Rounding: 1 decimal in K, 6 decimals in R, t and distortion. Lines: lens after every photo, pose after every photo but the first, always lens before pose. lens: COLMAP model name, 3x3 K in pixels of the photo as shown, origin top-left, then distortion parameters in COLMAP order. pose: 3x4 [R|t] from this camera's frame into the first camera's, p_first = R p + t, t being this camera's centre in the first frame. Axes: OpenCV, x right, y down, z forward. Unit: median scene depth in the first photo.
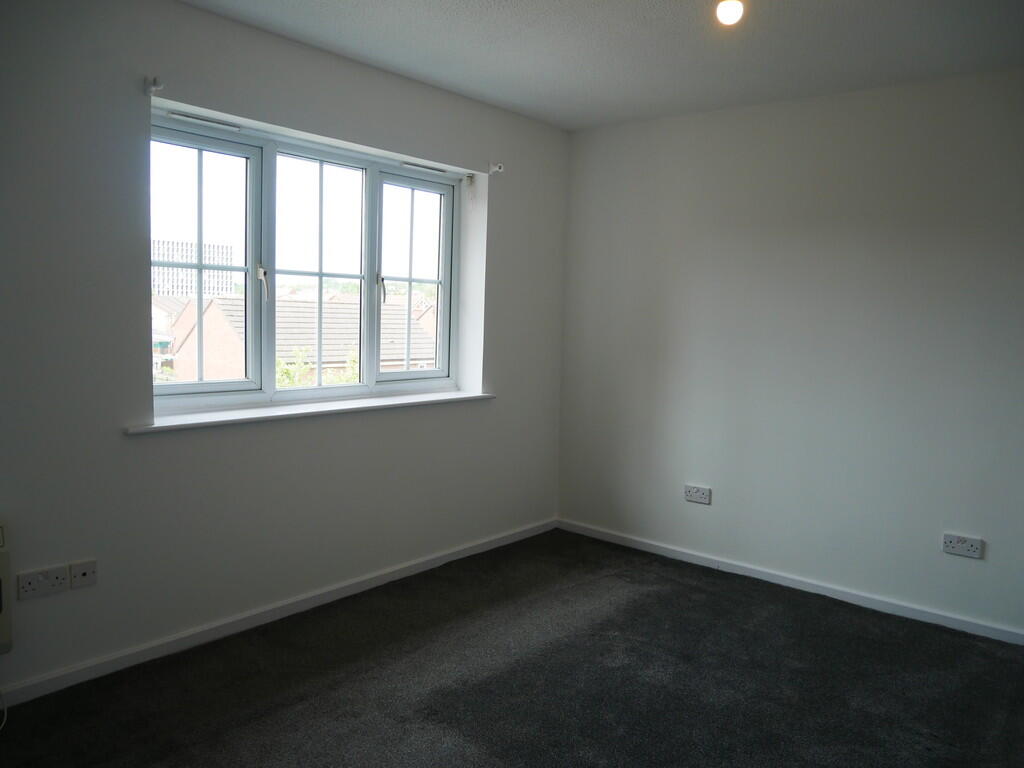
lens RADIAL K [[752.4, 0, 512.0], [0, 752.4, 384.0], [0, 0, 1]] dist [-0.059781, 0.032084]
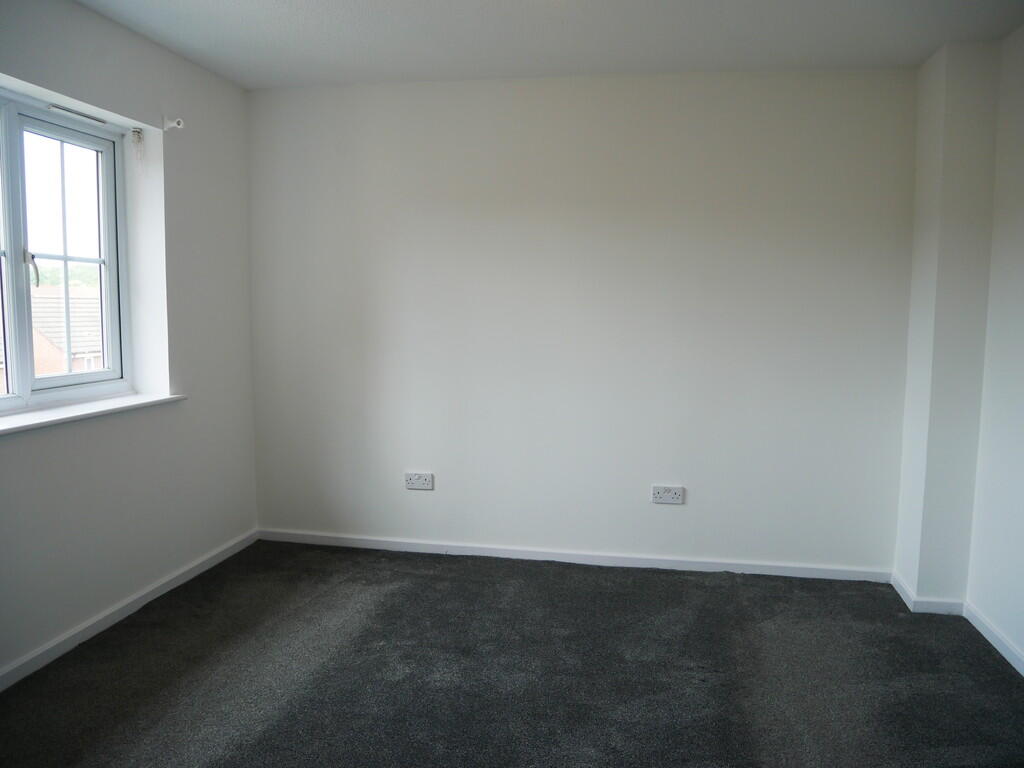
lens RADIAL K [[752.4, 0, 512.0], [0, 752.4, 384.0], [0, 0, 1]] dist [-0.059781, 0.032084]
pose [[0.866773, -0.073720, 0.493225, -0.129105], [0.064747, 0.997278, 0.035275, -0.004754], [-0.494483, 0.001359, 0.869186, 0.105625]]
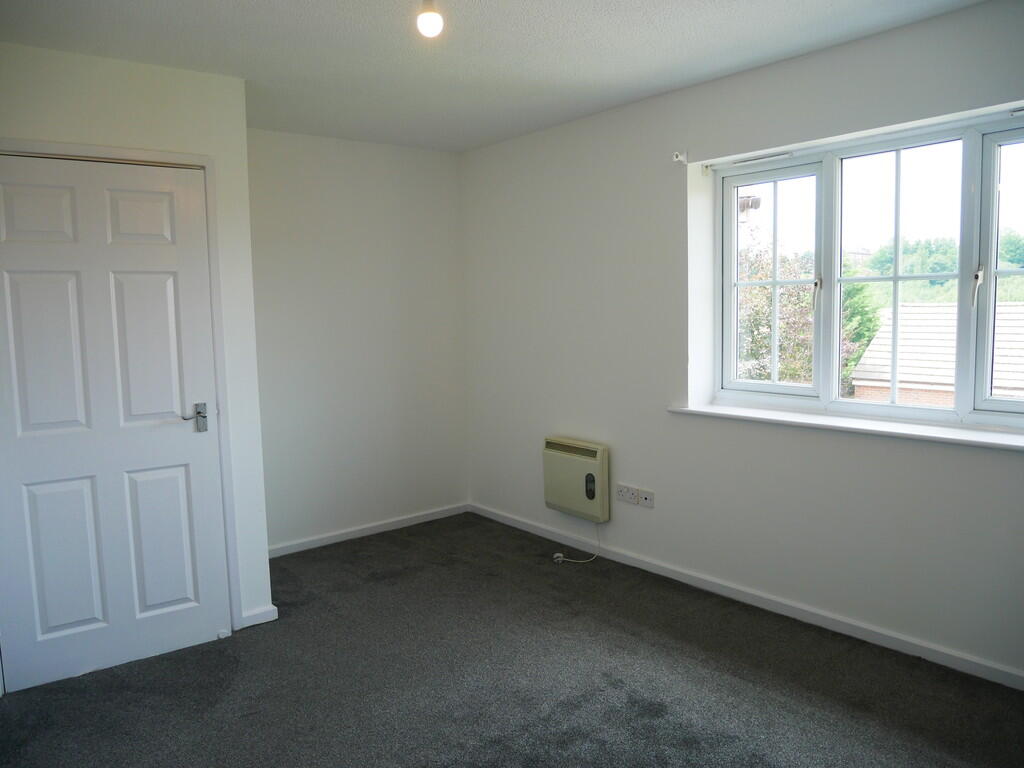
lens RADIAL K [[752.4, 0, 512.0], [0, 752.4, 384.0], [0, 0, 1]] dist [-0.059781, 0.032084]
pose [[-0.190191, 0.063982, -0.979660, 0.658471], [-0.085380, 0.993015, 0.081430, -0.051460], [0.978027, 0.099131, -0.183400, 0.687135]]
